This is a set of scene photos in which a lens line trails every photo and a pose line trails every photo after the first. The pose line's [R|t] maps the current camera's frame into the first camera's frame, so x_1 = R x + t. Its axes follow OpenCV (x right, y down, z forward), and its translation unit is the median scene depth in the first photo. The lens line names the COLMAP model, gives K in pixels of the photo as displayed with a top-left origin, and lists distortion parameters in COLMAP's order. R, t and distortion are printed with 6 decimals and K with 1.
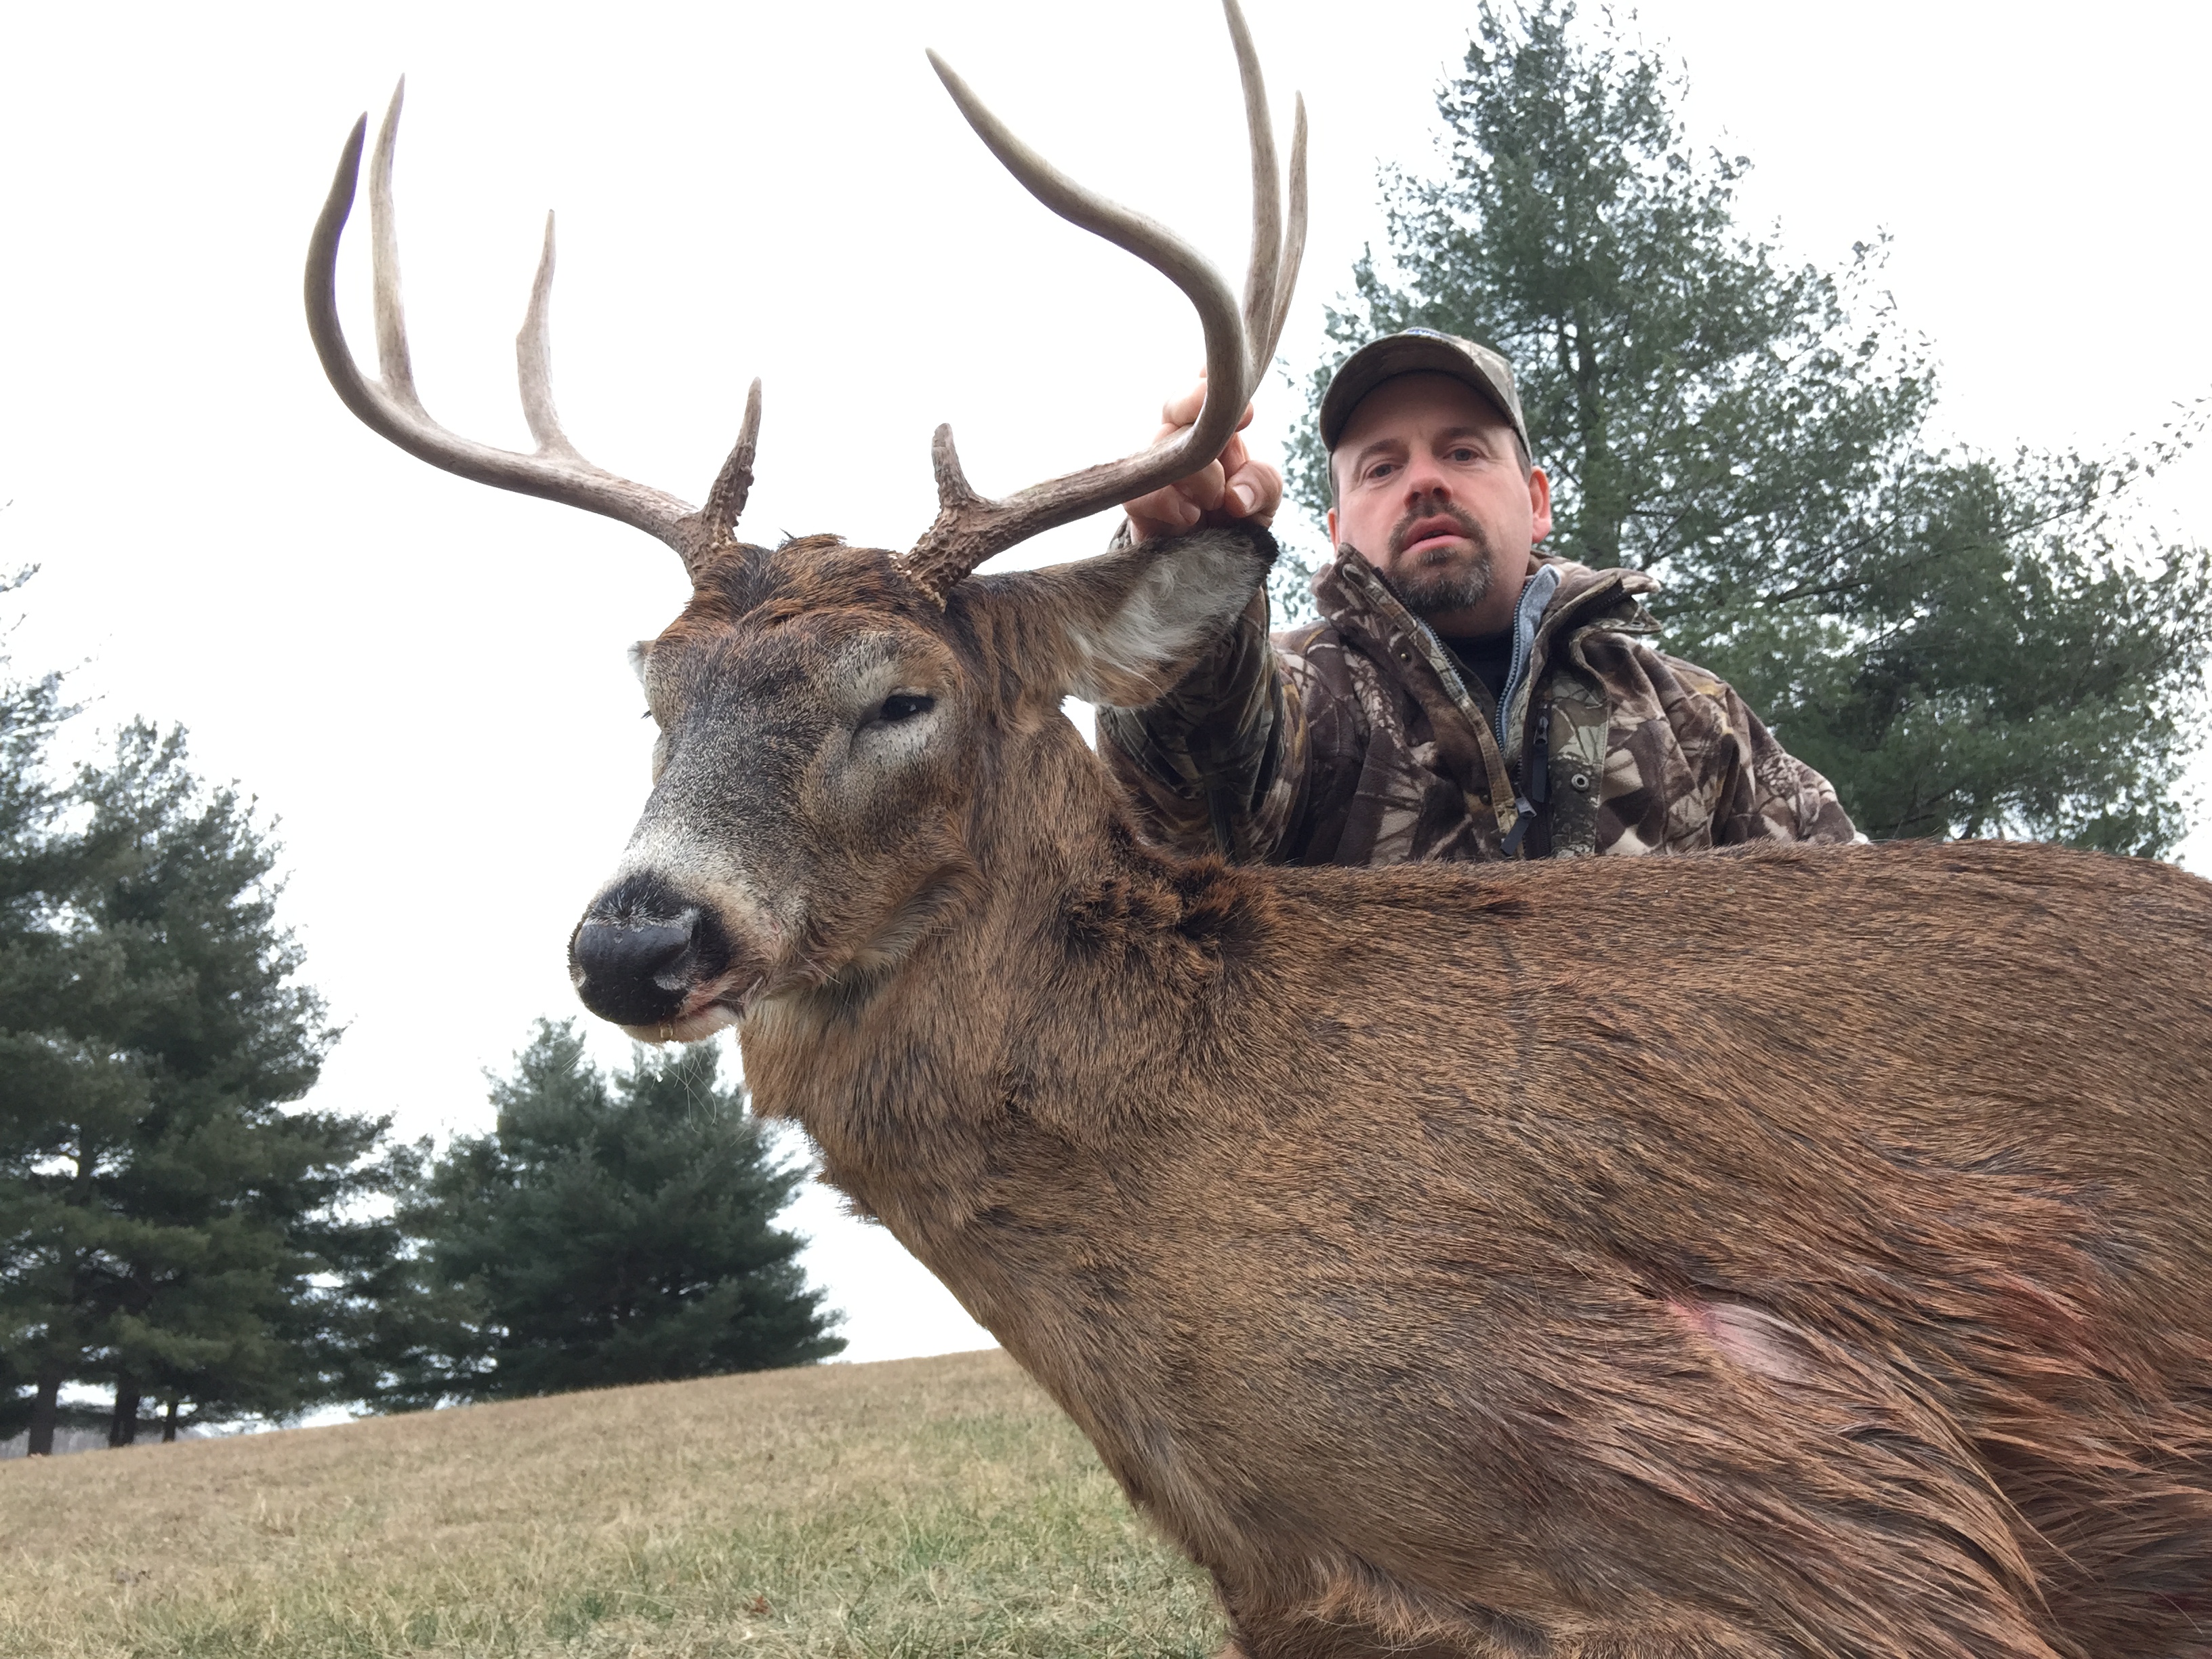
lens RADIAL K [[1858.2, 0, 1105.4], [0, 1858.2, 909.2], [0, 0, 1]] dist [0.223320, -0.297934]
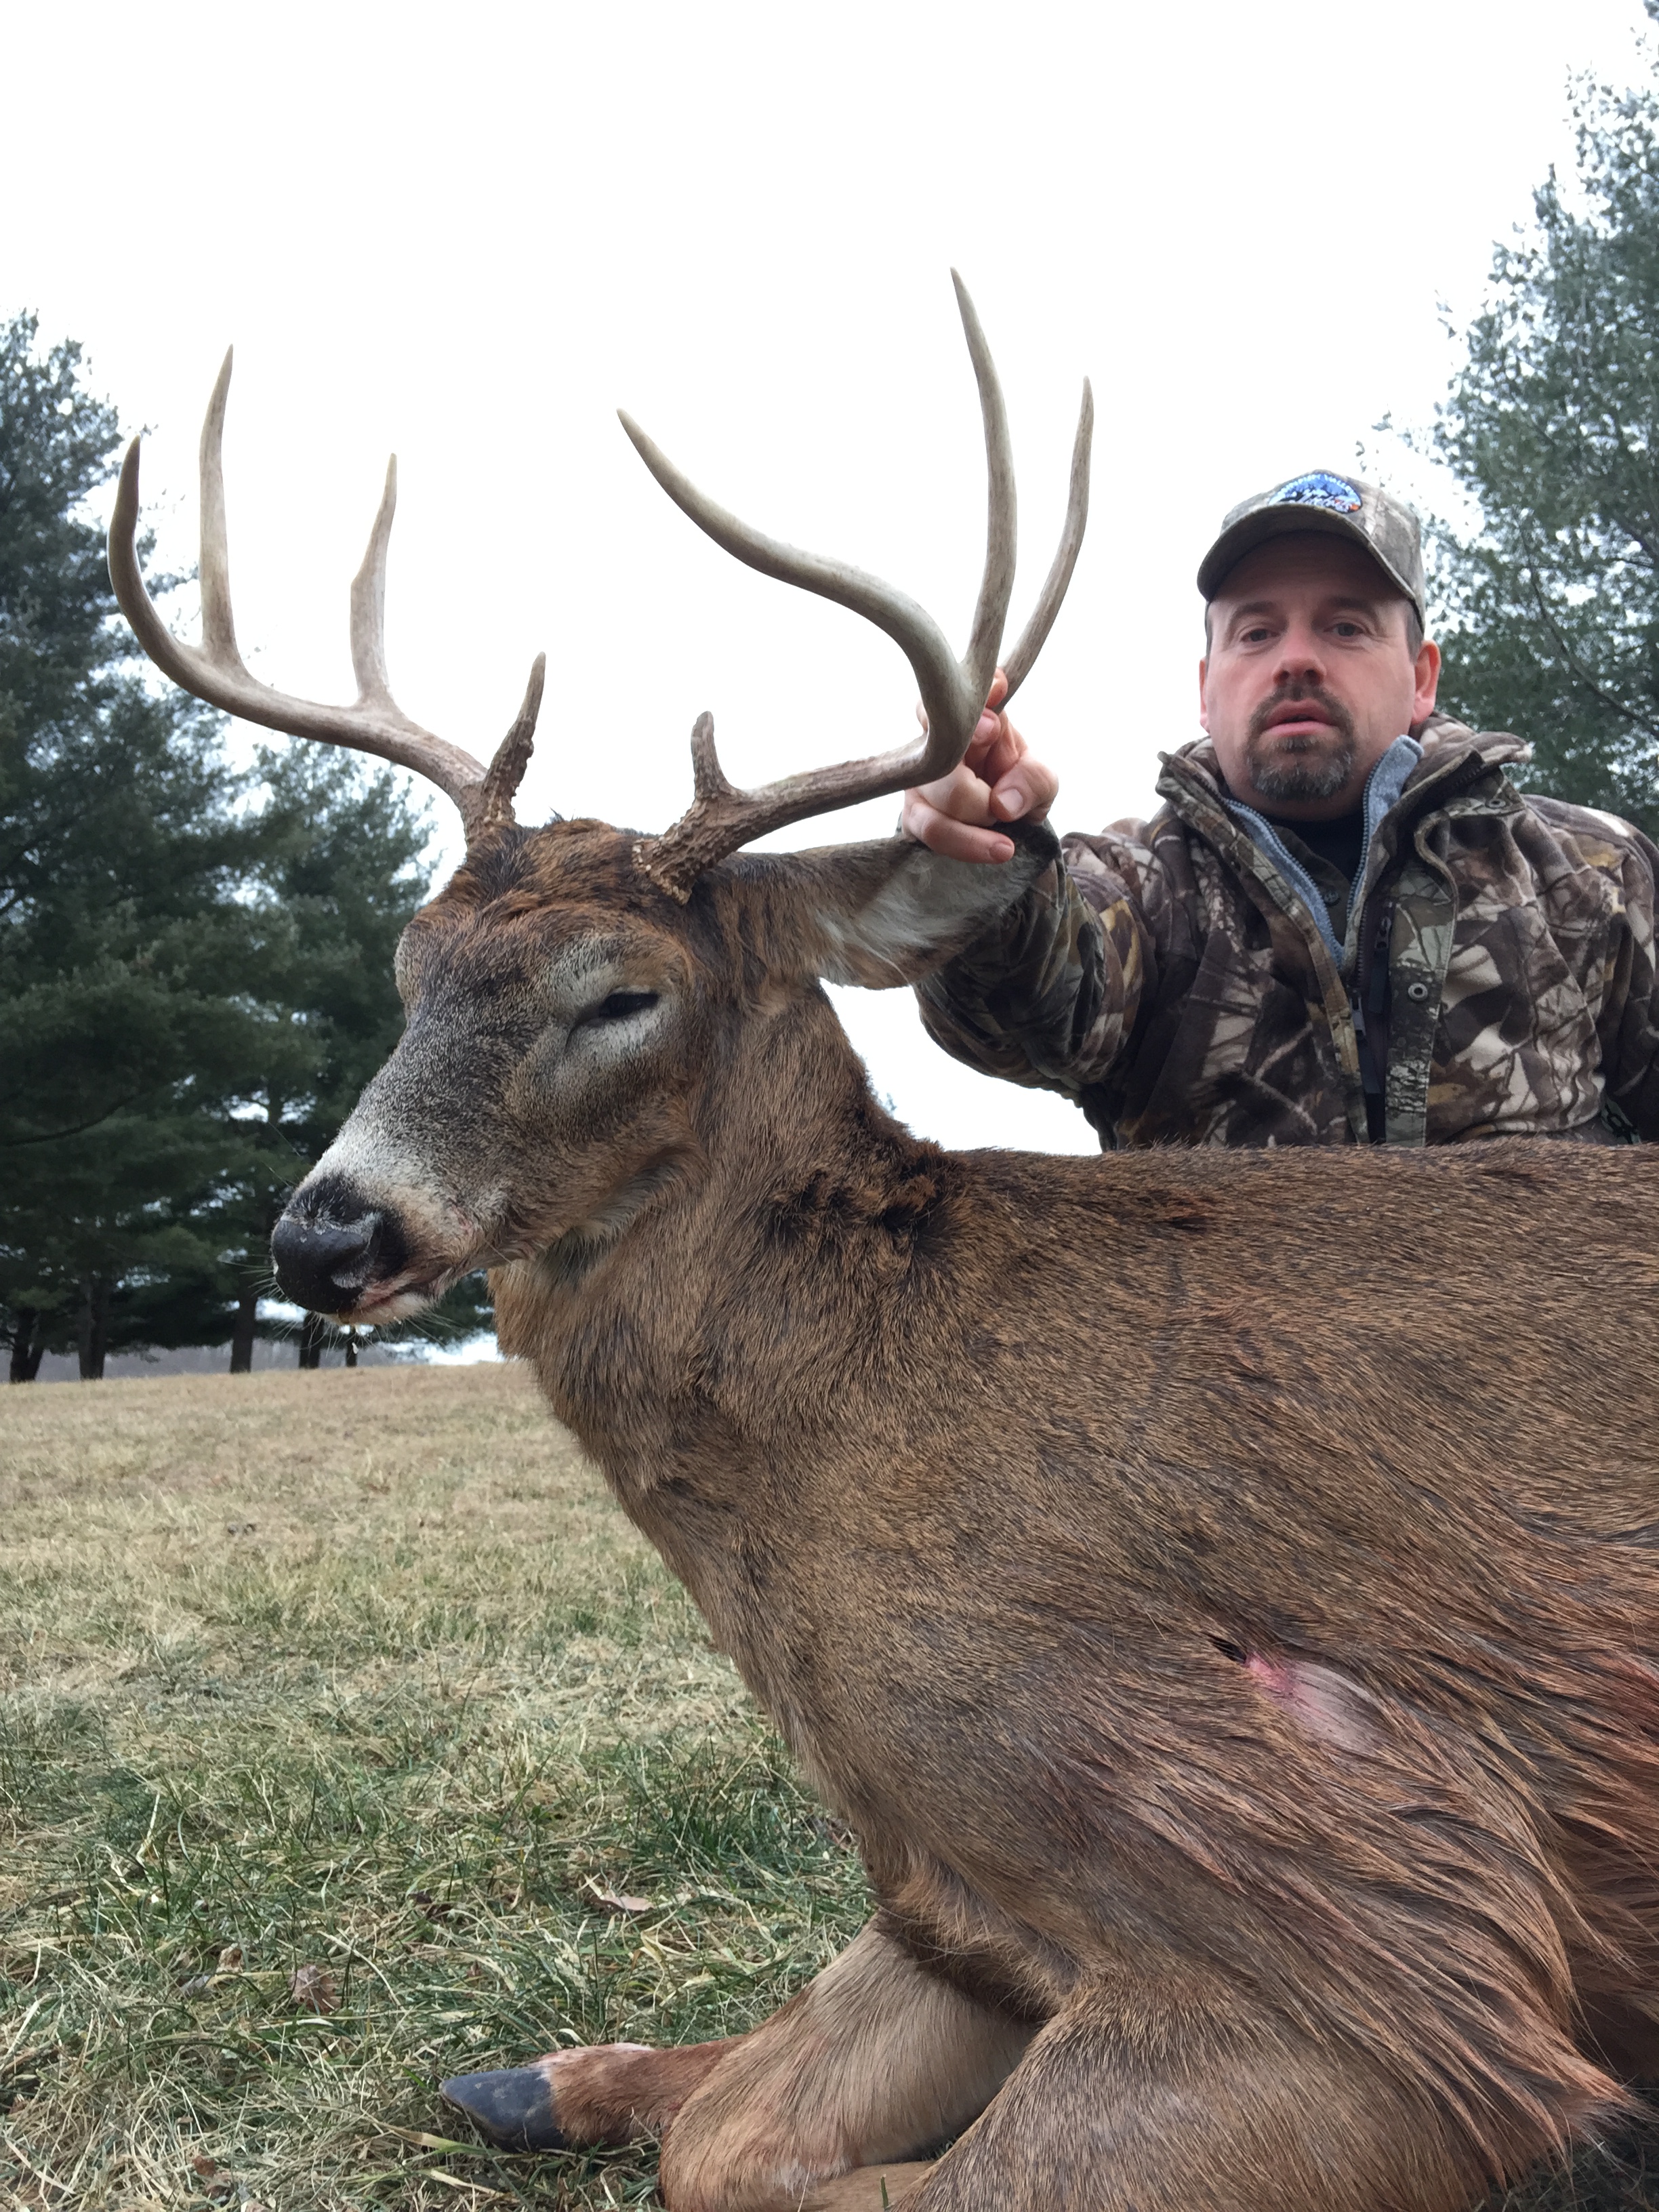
lens RADIAL K [[1888.4, 0, 877.7], [0, 1888.4, 1113.2], [0, 0, 1]] dist [0.225751, -0.245921]
pose [[0.976980, 0.056591, -0.205686, 0.262511], [-0.028154, 0.989943, 0.138635, -0.200646], [0.211463, -0.129653, 0.968748, -0.020736]]
